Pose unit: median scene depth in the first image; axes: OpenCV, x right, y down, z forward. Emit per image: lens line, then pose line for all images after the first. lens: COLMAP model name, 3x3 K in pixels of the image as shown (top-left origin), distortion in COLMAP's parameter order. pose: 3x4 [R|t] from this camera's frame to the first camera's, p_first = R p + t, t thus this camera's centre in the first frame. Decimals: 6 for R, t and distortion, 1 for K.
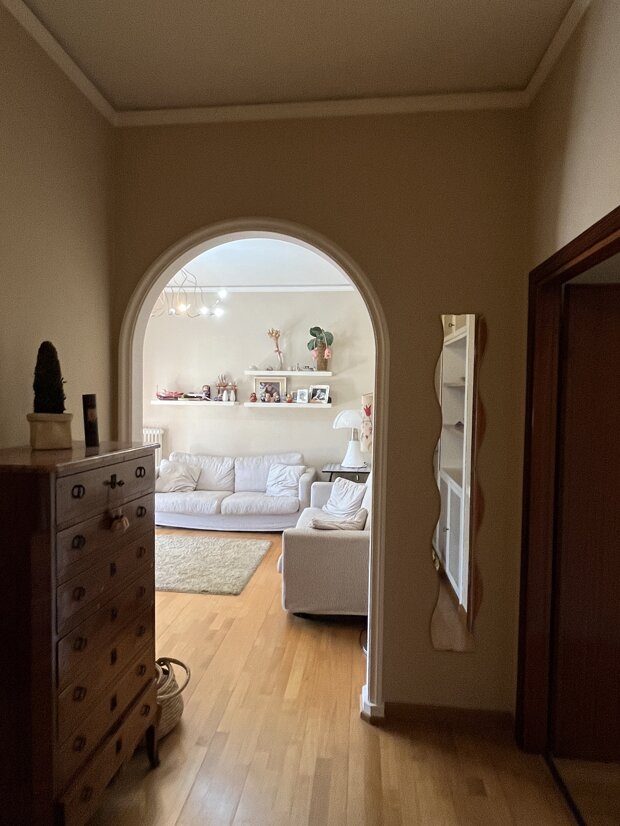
lens RADIAL K [[489.8, 0, 309.7], [0, 489.8, 413.8], [0, 0, 1]] dist [0.003085, 0.001377]
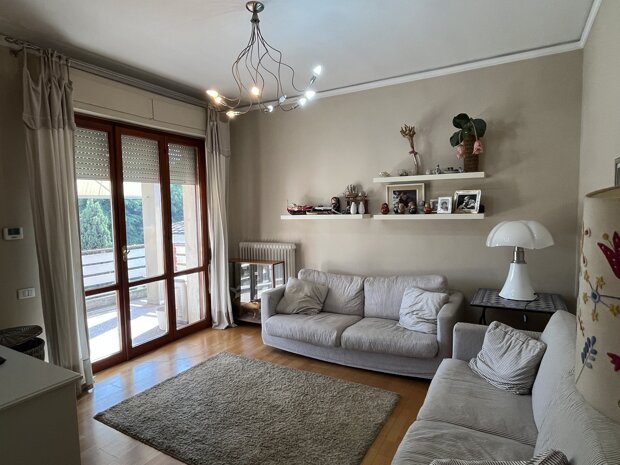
lens RADIAL K [[367.6, 0, 312.5], [0, 367.6, 234.7], [0, 0, 1]] dist [0.003085, 0.001377]
pose [[0.919840, -0.007640, -0.392219, 0.022484], [0.021989, 0.999243, 0.032103, -0.011418], [0.391677, -0.038154, 0.919312, 0.357742]]
